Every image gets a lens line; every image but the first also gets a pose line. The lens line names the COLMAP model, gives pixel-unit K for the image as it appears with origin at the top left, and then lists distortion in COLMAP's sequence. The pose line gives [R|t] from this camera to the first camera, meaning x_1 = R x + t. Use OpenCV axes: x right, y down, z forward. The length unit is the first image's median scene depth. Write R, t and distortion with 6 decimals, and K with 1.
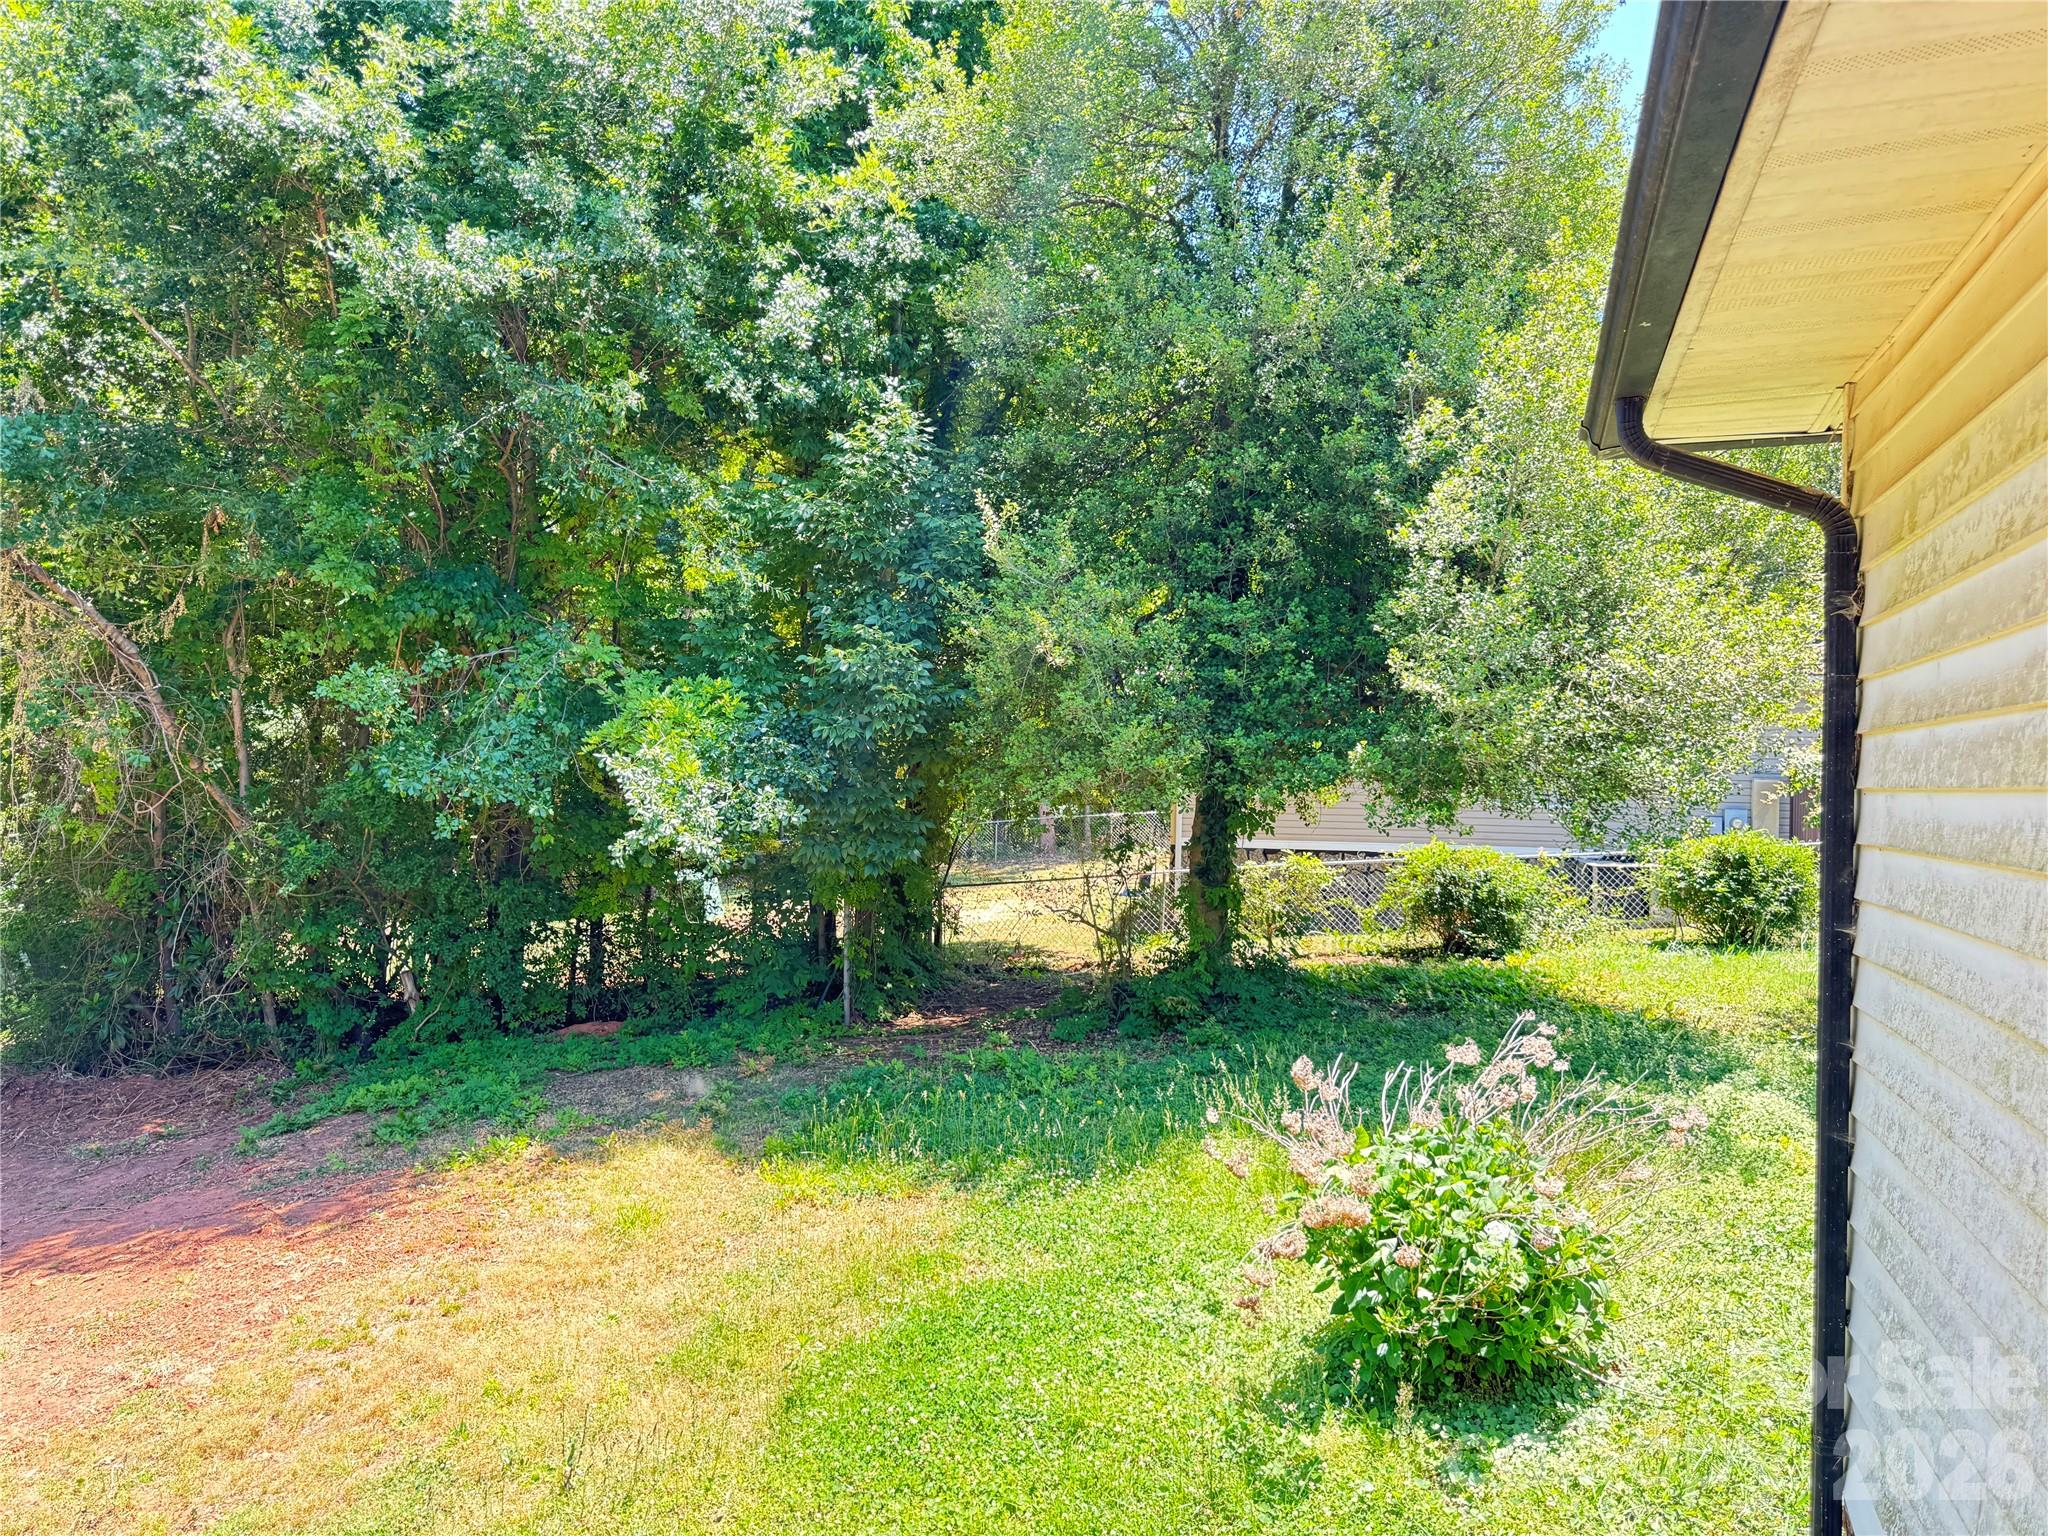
lens RADIAL K [[1450.0, 0, 1020.0], [0, 1450.0, 771.8], [0, 0, 1]] dist [-0.000069, -0.010997]
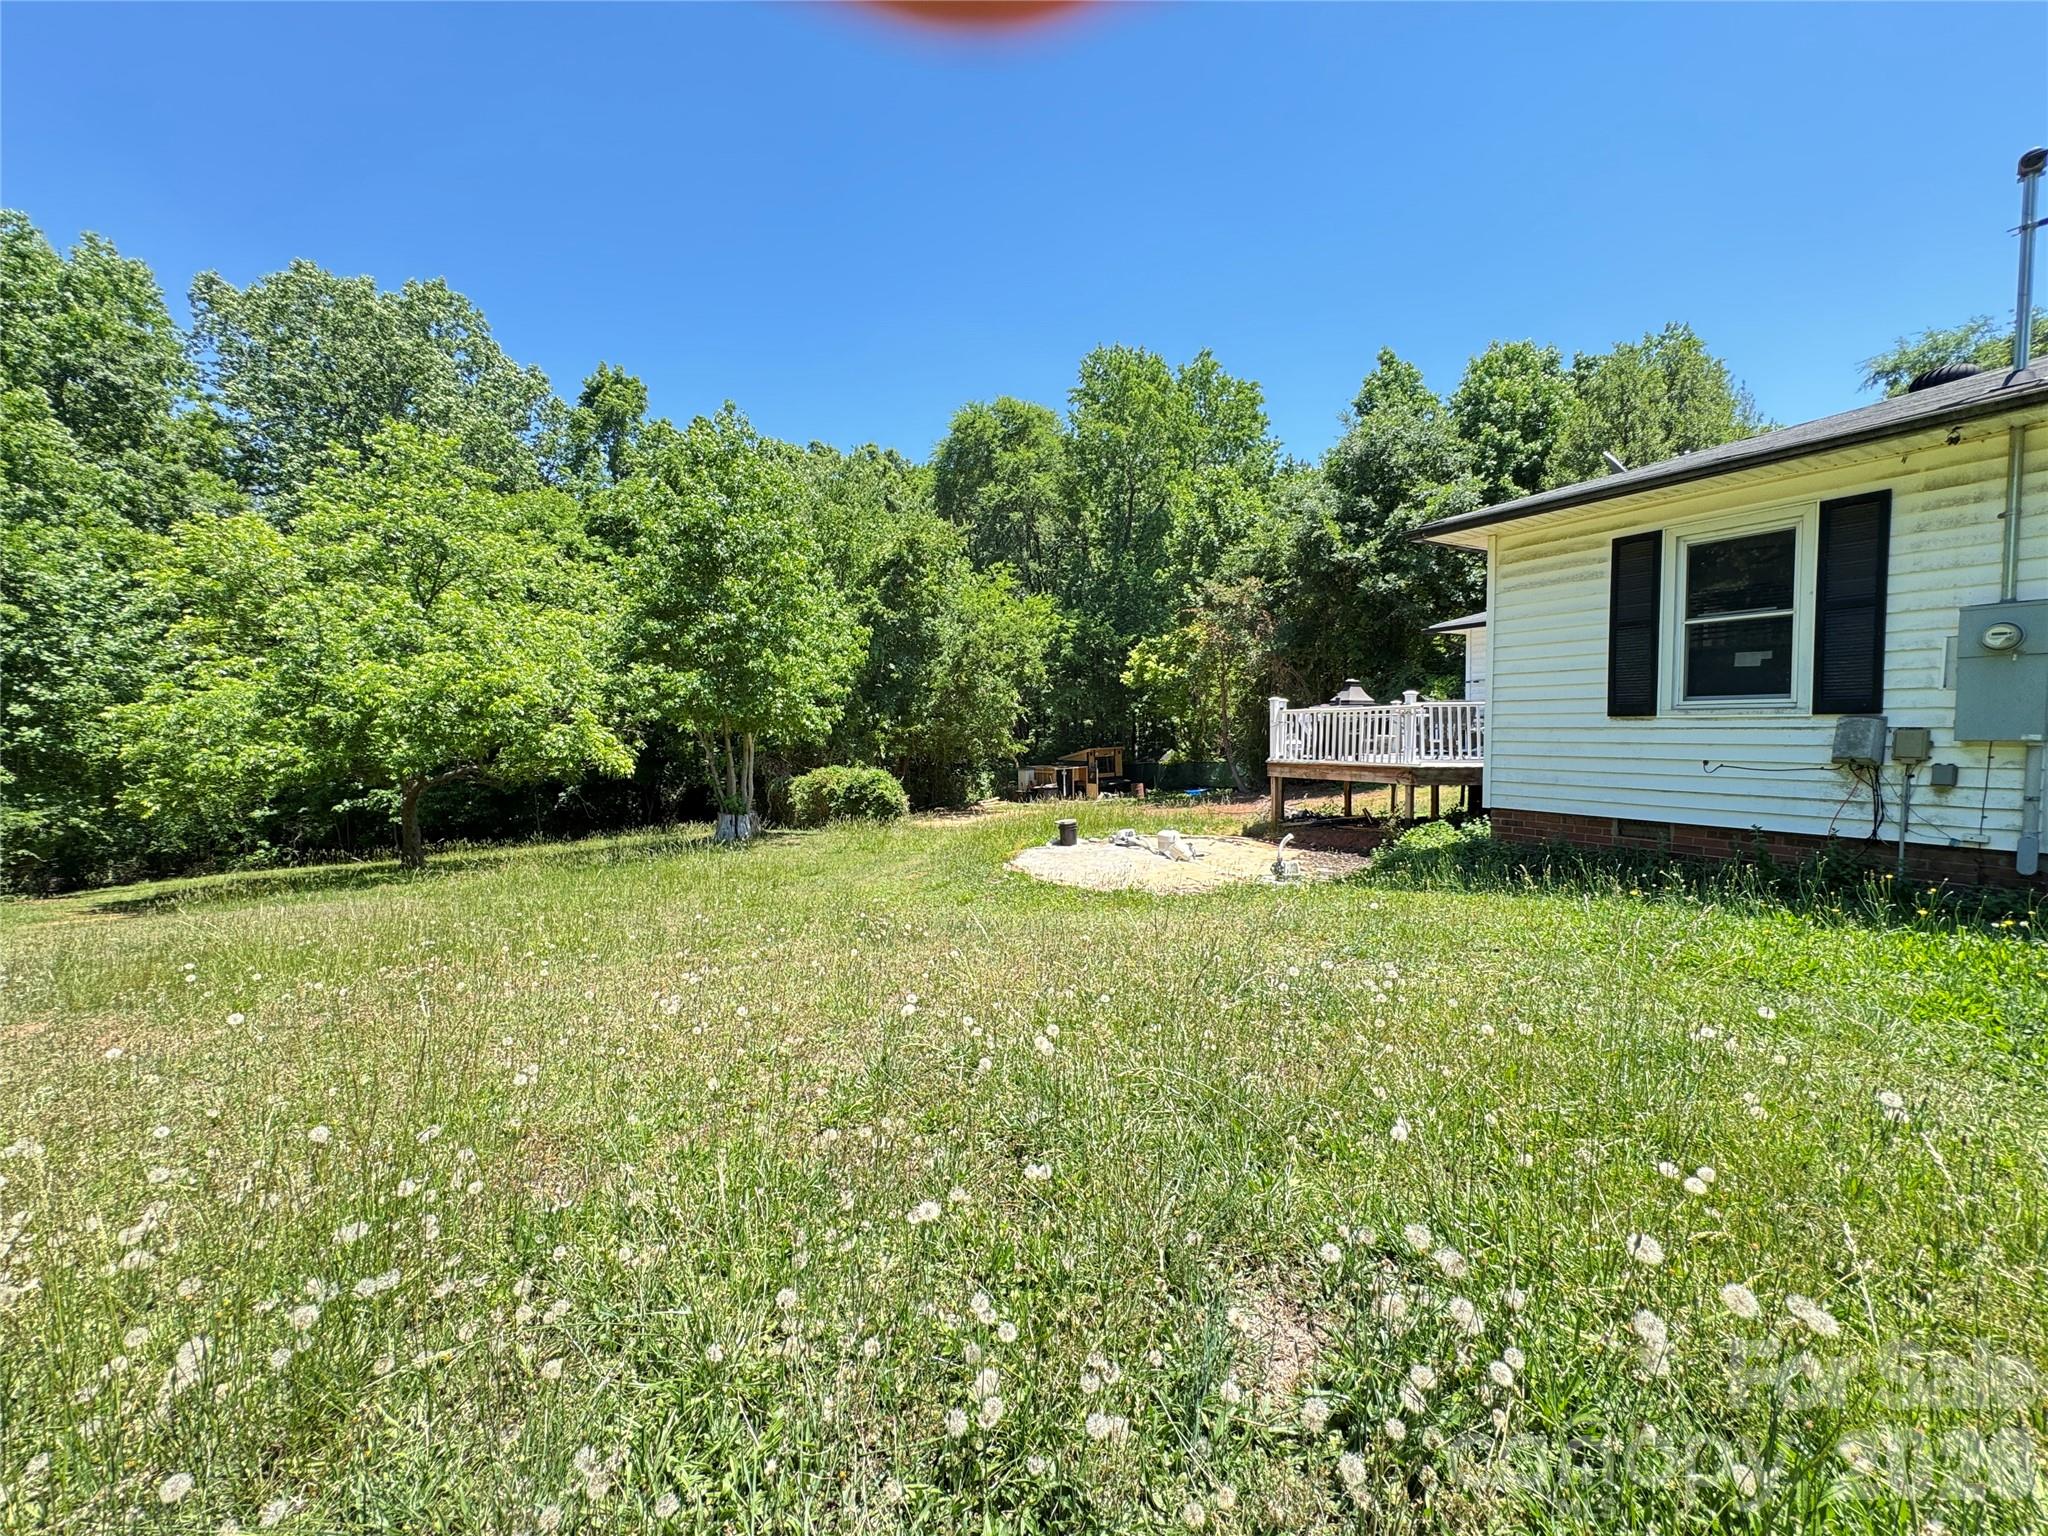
lens RADIAL K [[818.8, 0, 1019.6], [0, 818.8, 767.7], [0, 0, 1]] dist [-0.000739, -0.000026]
pose [[0.740934, 0.015699, -0.671395, 0.277262], [0.009378, 0.999387, 0.033718, 0.064719], [0.671513, -0.031279, 0.740332, -0.974080]]
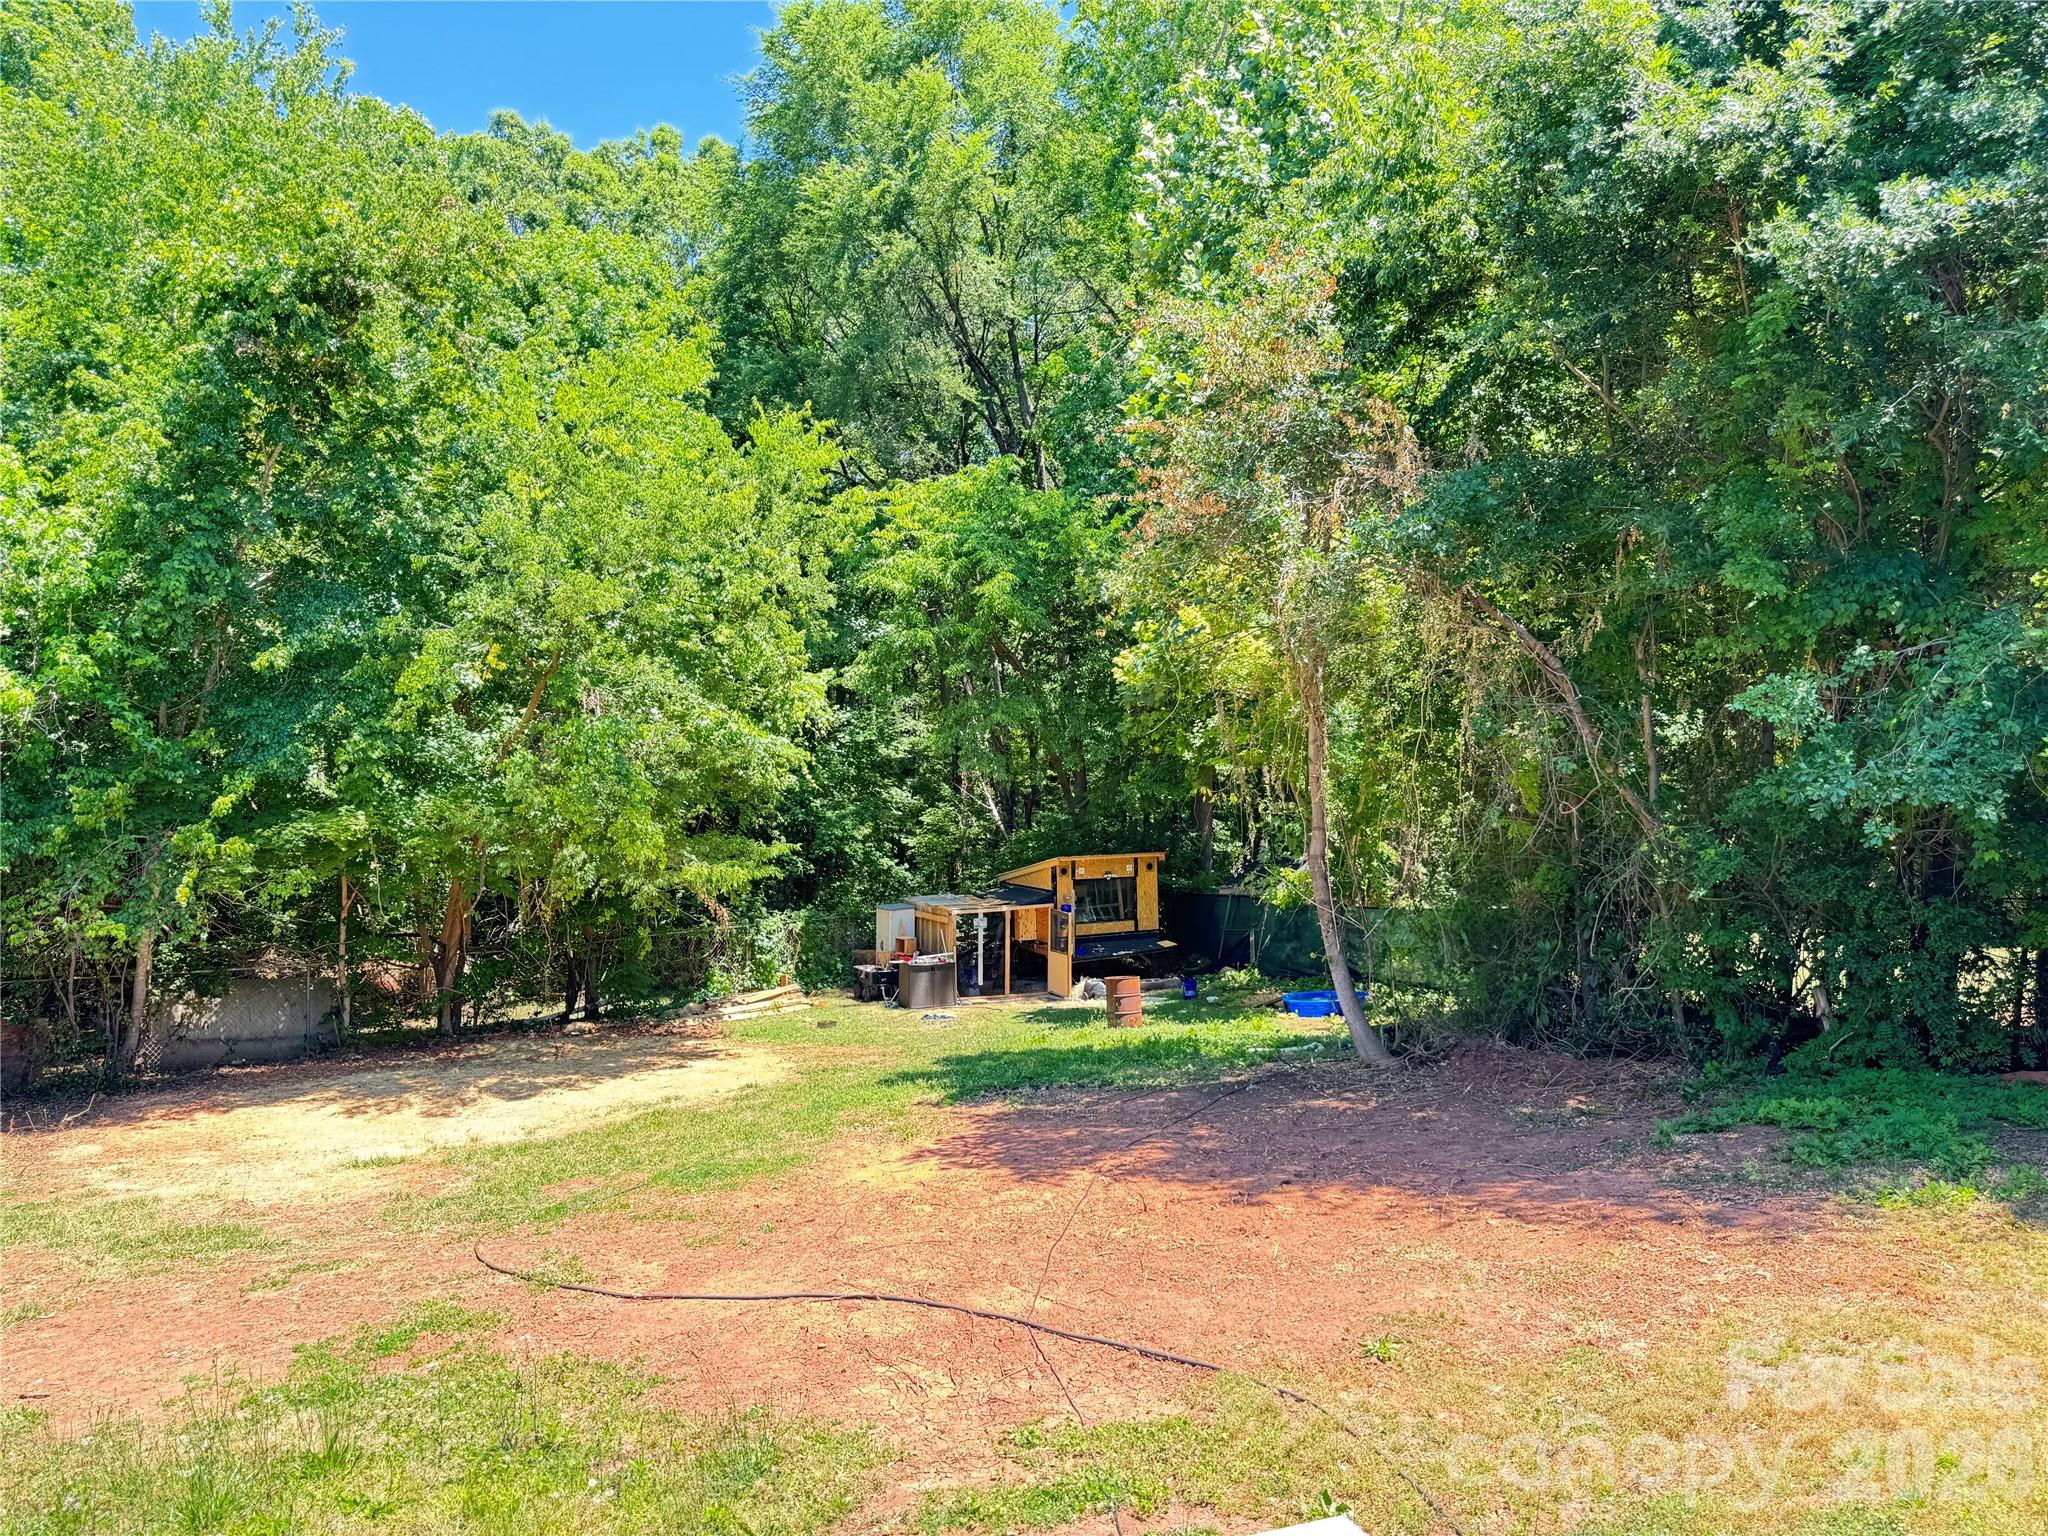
lens RADIAL K [[1450.0, 0, 1020.0], [0, 1450.0, 771.8], [0, 0, 1]] dist [-0.000069, -0.010997]
pose [[0.622101, 0.000435, -0.782937, -0.007761], [-0.003141, 0.999993, -0.001940, 0.000557], [0.782931, 0.003666, 0.622098, -0.003375]]
